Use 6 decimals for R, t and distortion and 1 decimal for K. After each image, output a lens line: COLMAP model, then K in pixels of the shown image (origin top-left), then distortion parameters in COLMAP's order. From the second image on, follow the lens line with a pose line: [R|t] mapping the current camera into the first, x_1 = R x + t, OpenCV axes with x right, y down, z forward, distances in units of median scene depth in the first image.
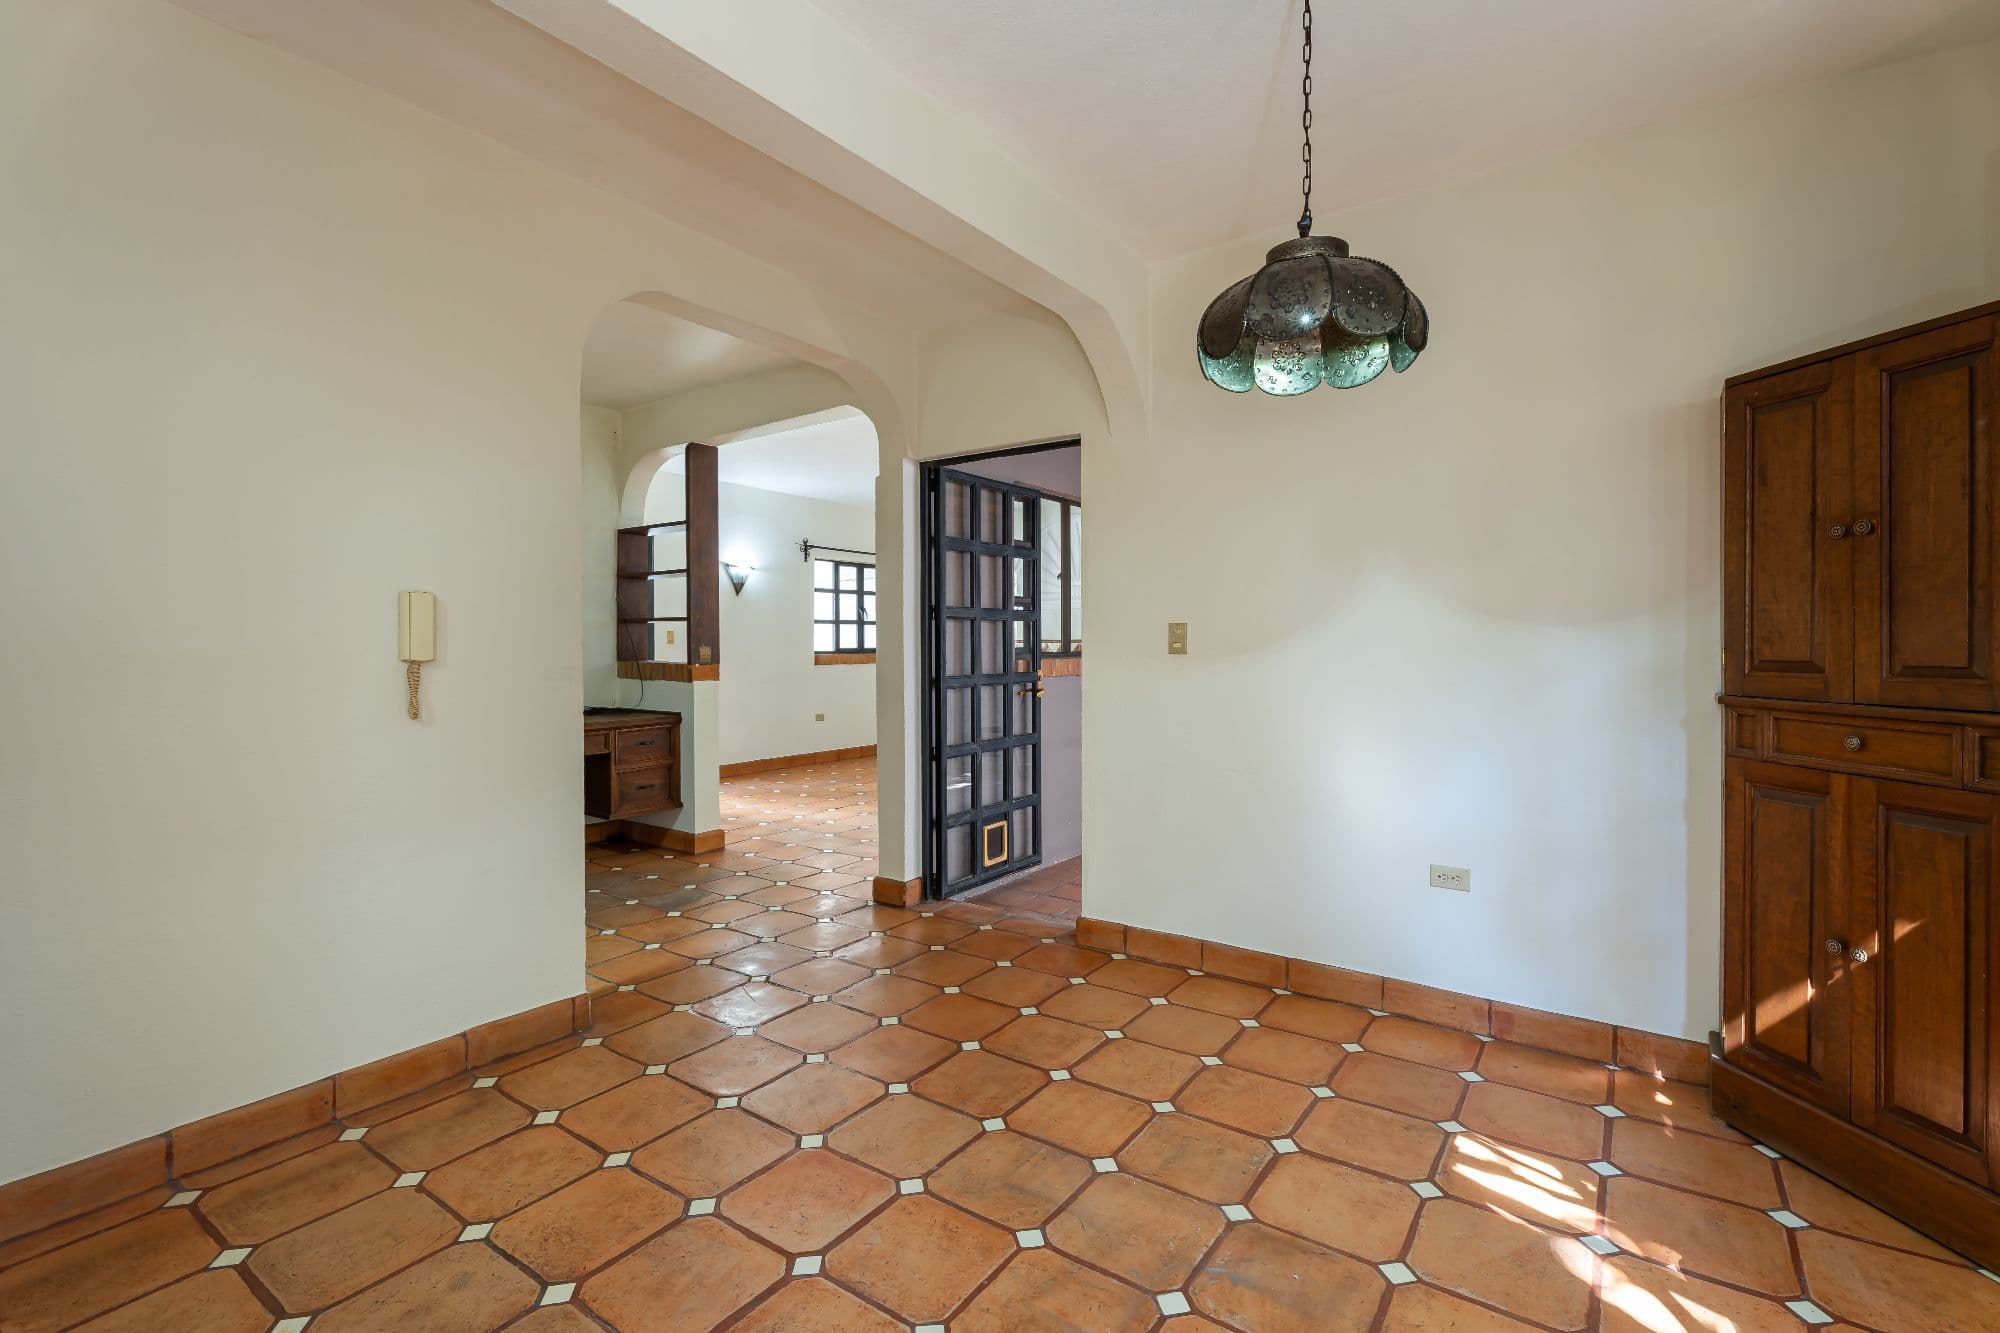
lens RADIAL K [[898.2, 0, 998.3], [0, 898.2, 649.6], [0, 0, 1]] dist [0.009551, -0.008047]
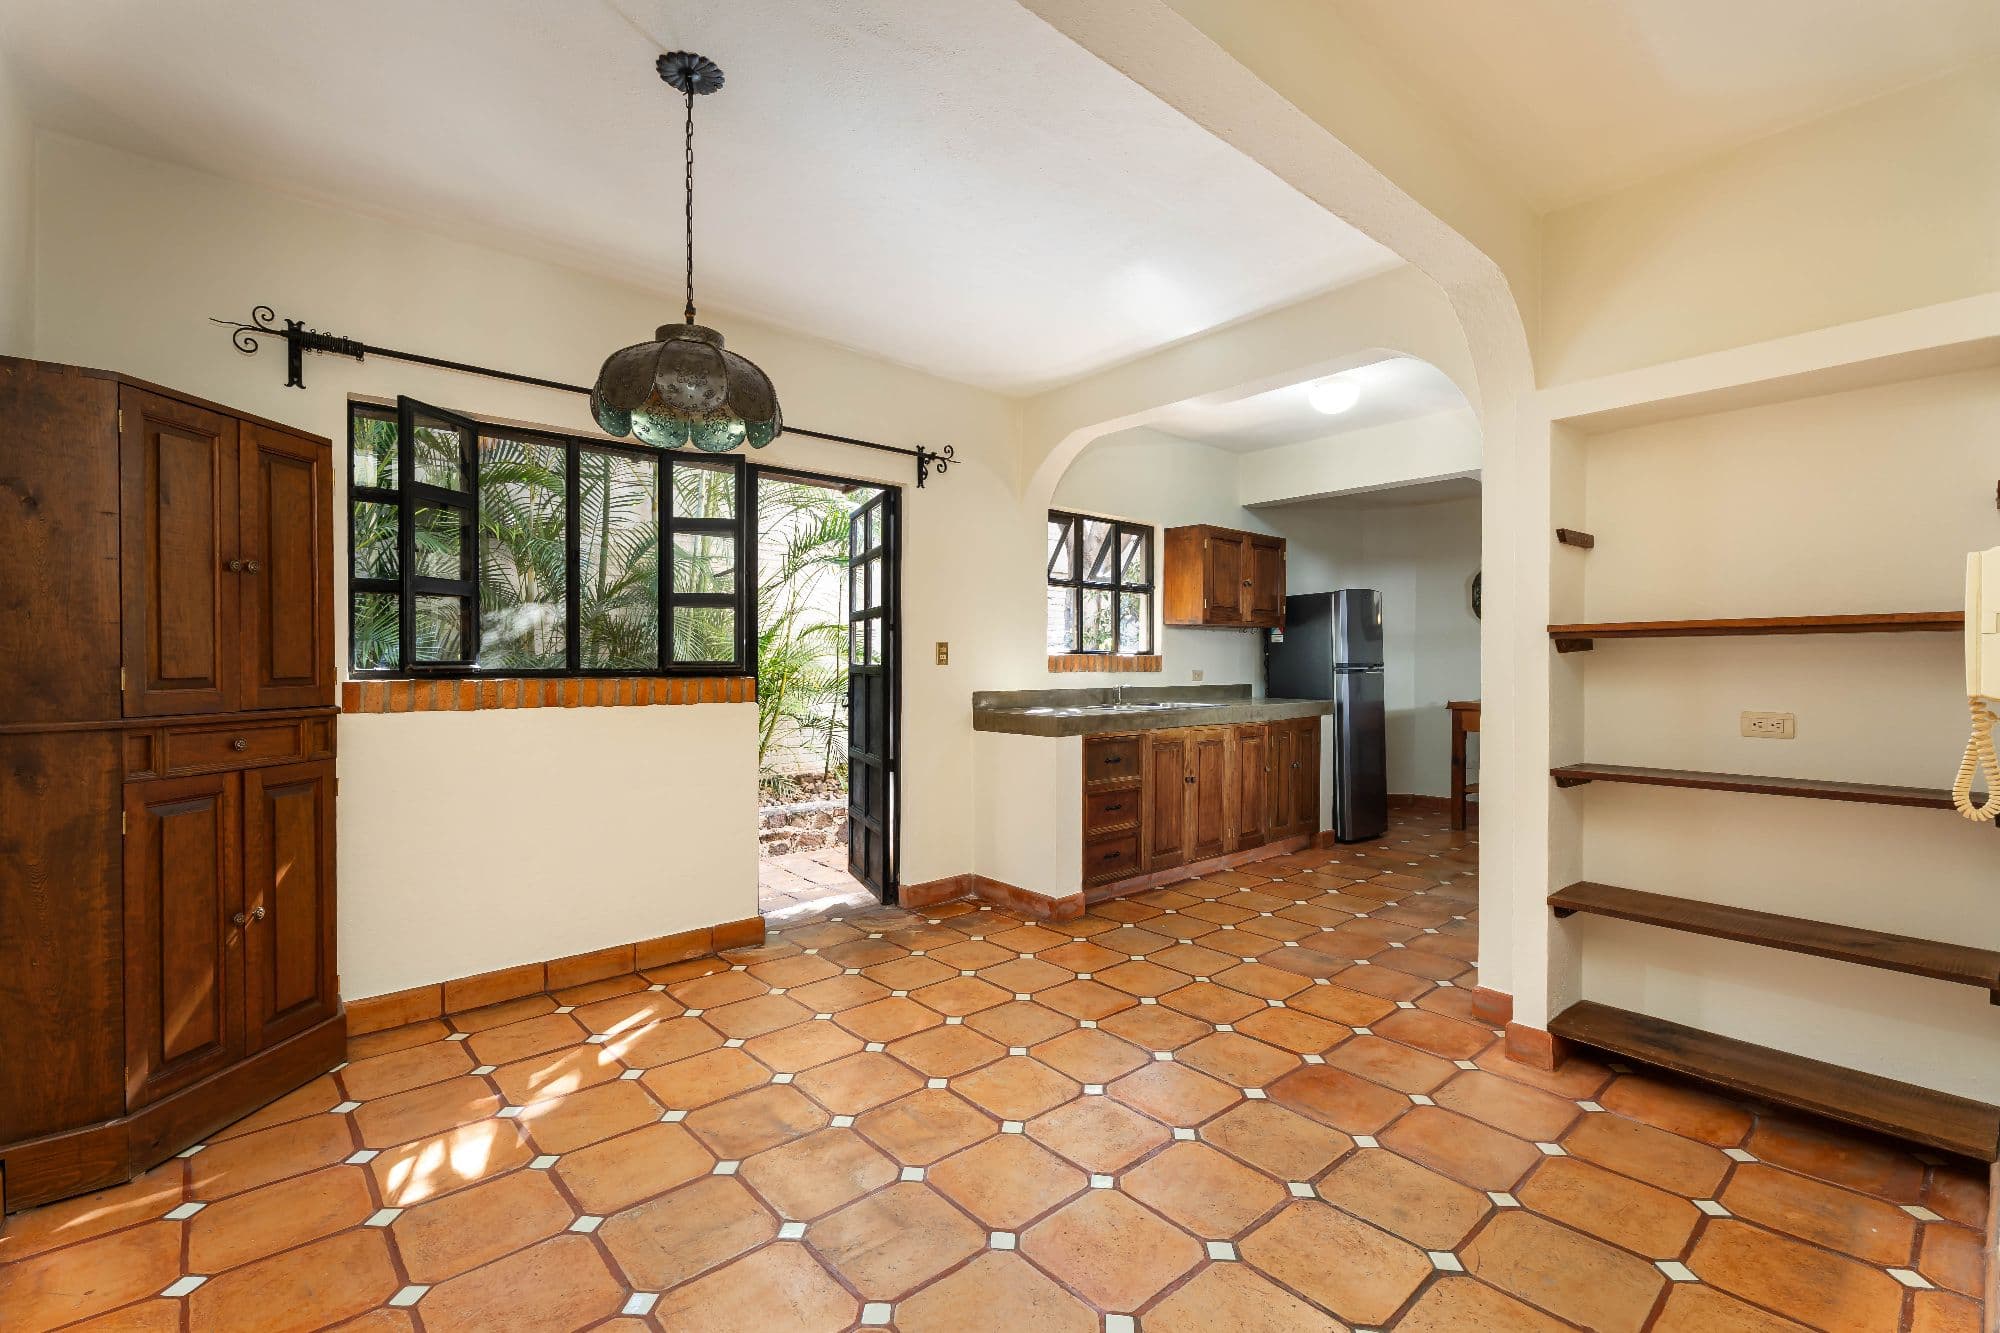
lens RADIAL K [[886.1, 0, 1008.0], [0, 886.1, 659.4], [0, 0, 1]] dist [0.000148, -0.000134]
pose [[-0.975336, 0.000057, 0.220725, -0.298721], [0.002588, 0.999934, 0.011177, -0.018340], [-0.220710, 0.011473, -0.975272, 1.850683]]
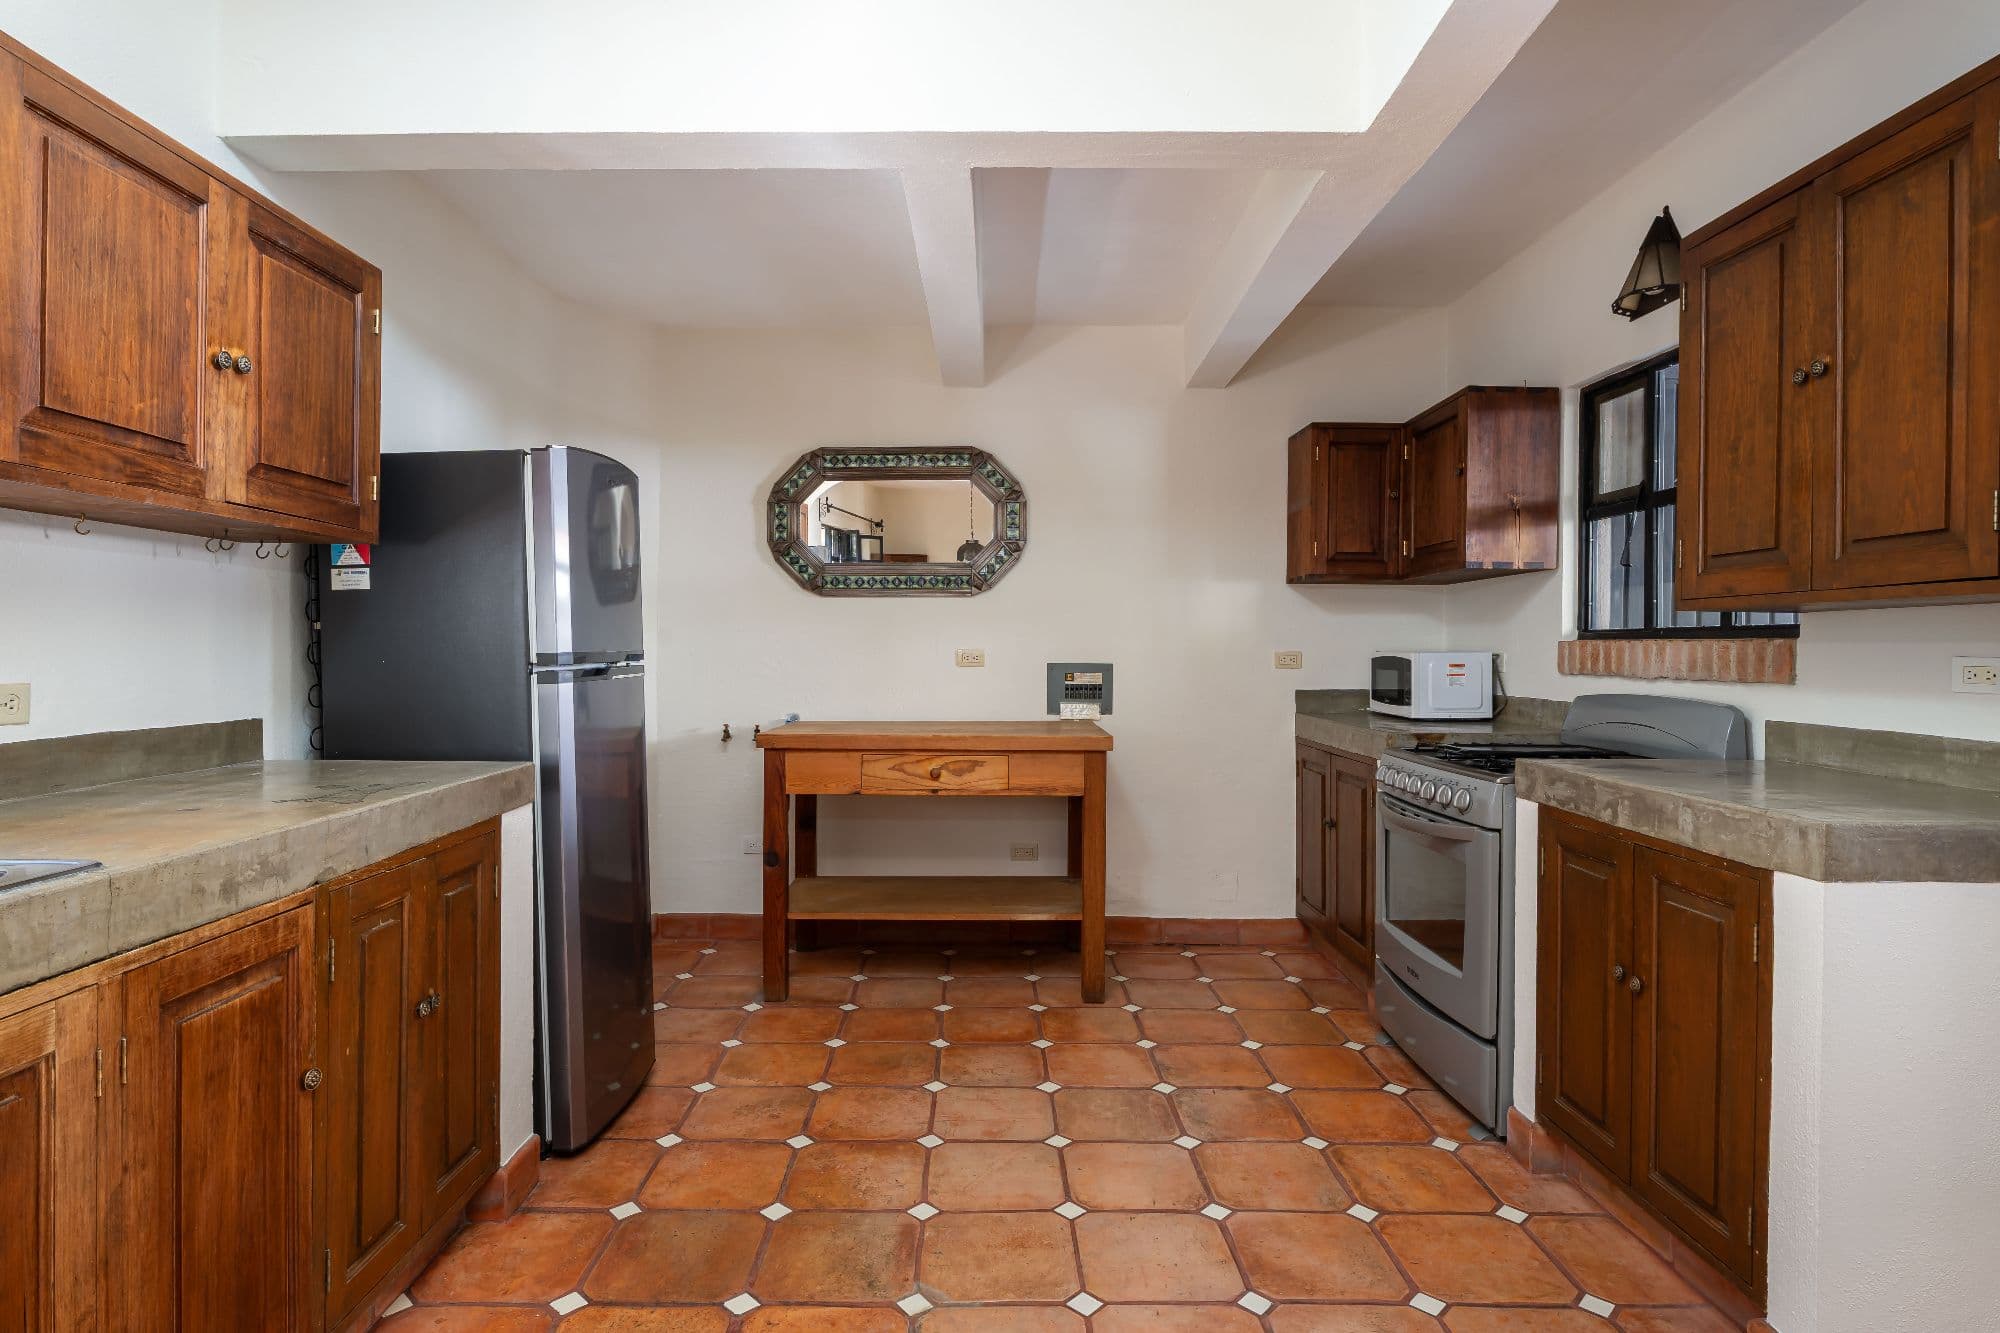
lens RADIAL K [[1062.1, 0, 980.9], [0, 1062.1, 661.9], [0, 0, 1]] dist [-0.002645, -0.000145]
pose [[-0.820640, 0.007983, -0.571390, -0.428399], [-0.007181, 0.999679, 0.024281, 0.007303], [0.571400, 0.024029, -0.820320, 0.054367]]
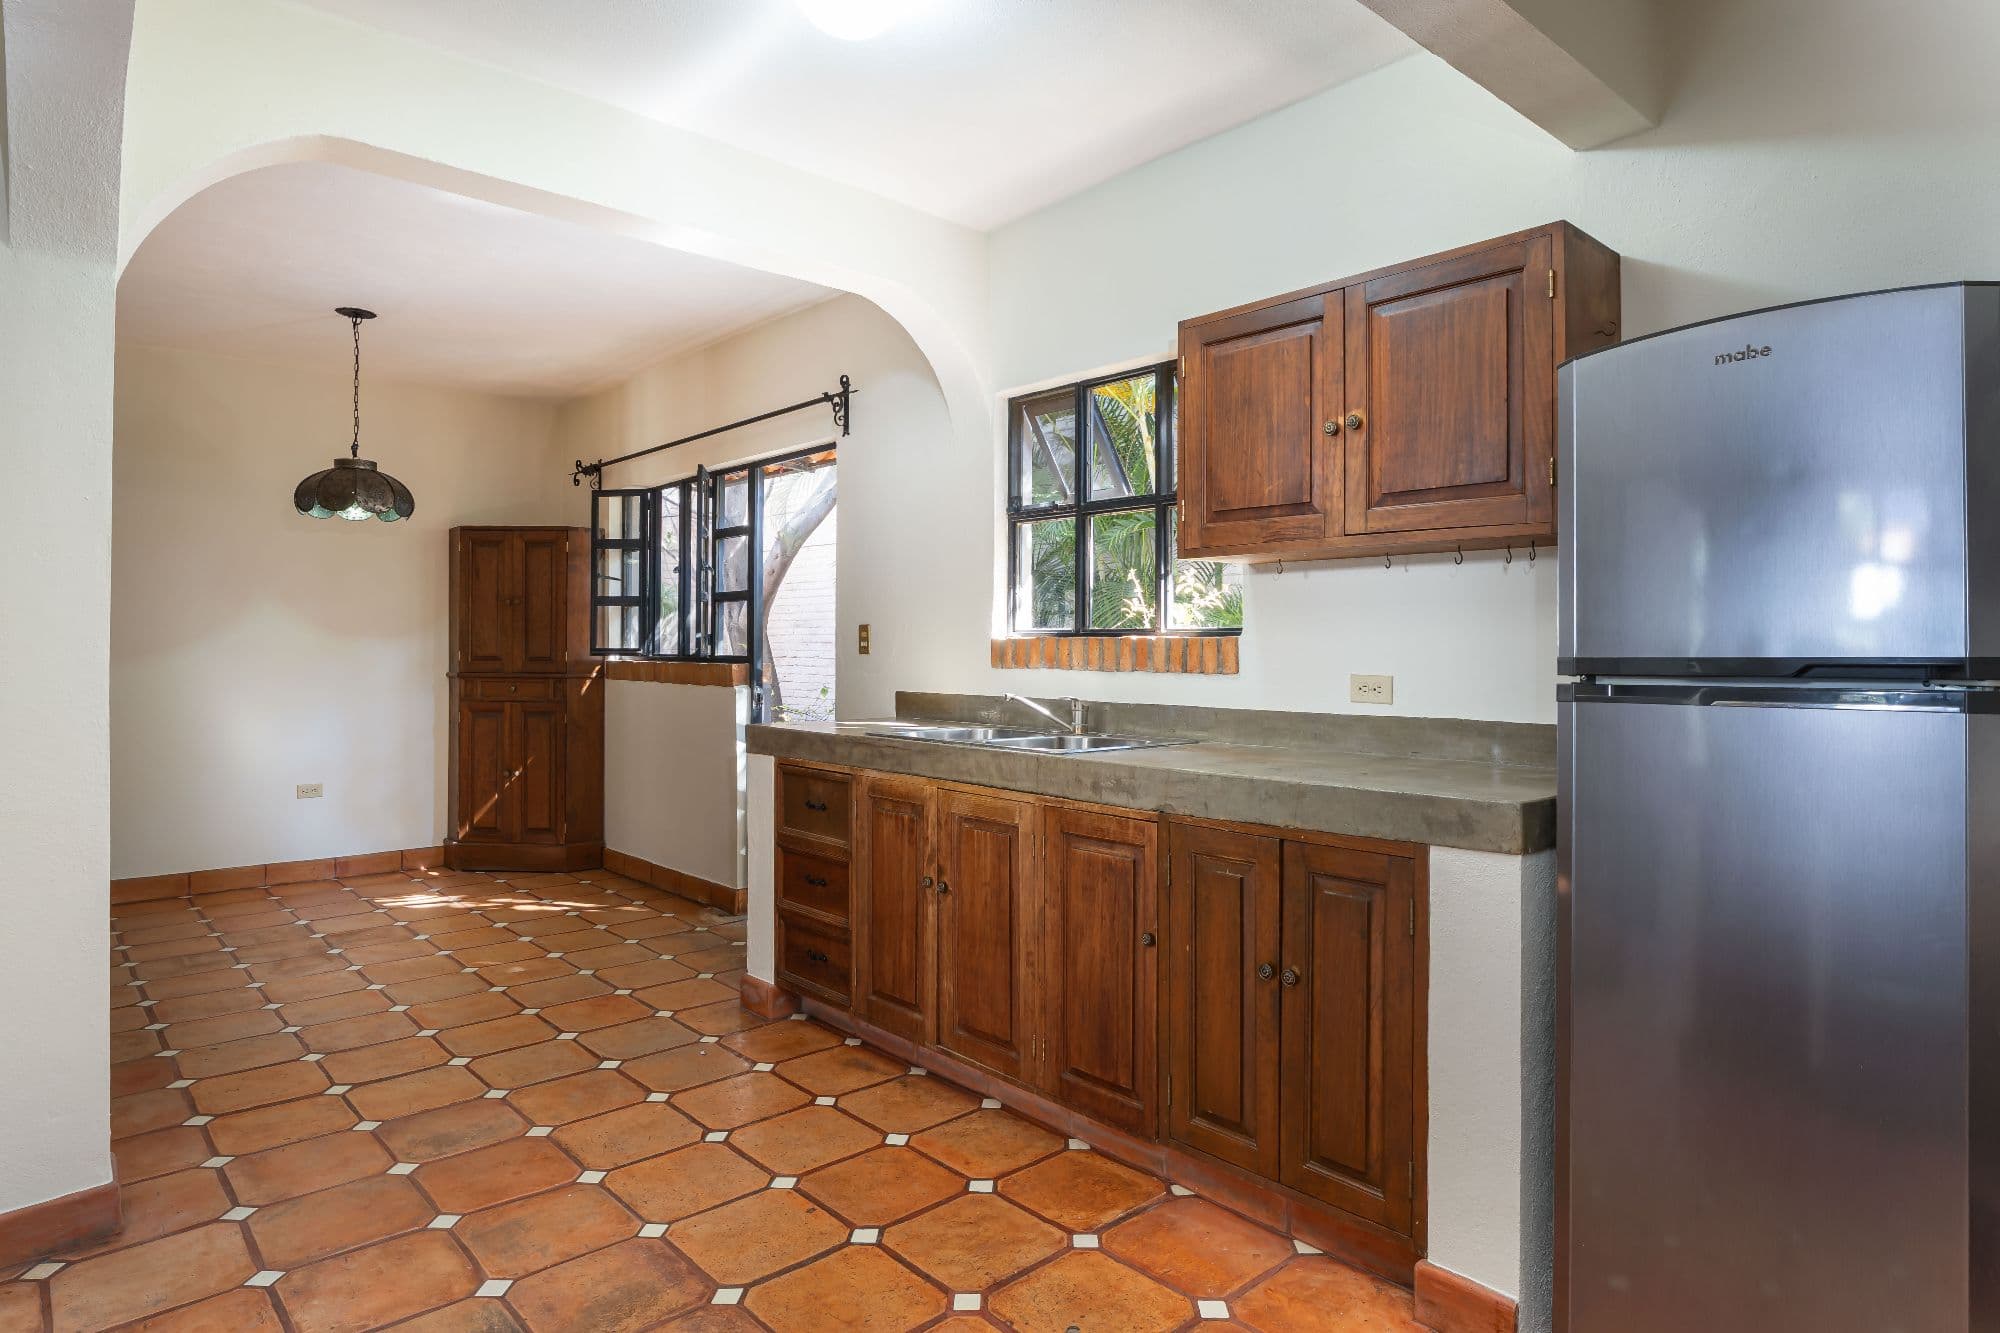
lens RADIAL K [[1146.4, 0, 1032.3], [0, 1146.4, 656.5], [0, 0, 1]] dist [-0.005213, -0.000606]
pose [[0.215049, 0.000082, 0.976603, -1.717342], [0.006532, 0.999978, -0.001522, 0.028761], [-0.976581, 0.006706, 0.215044, -1.009405]]
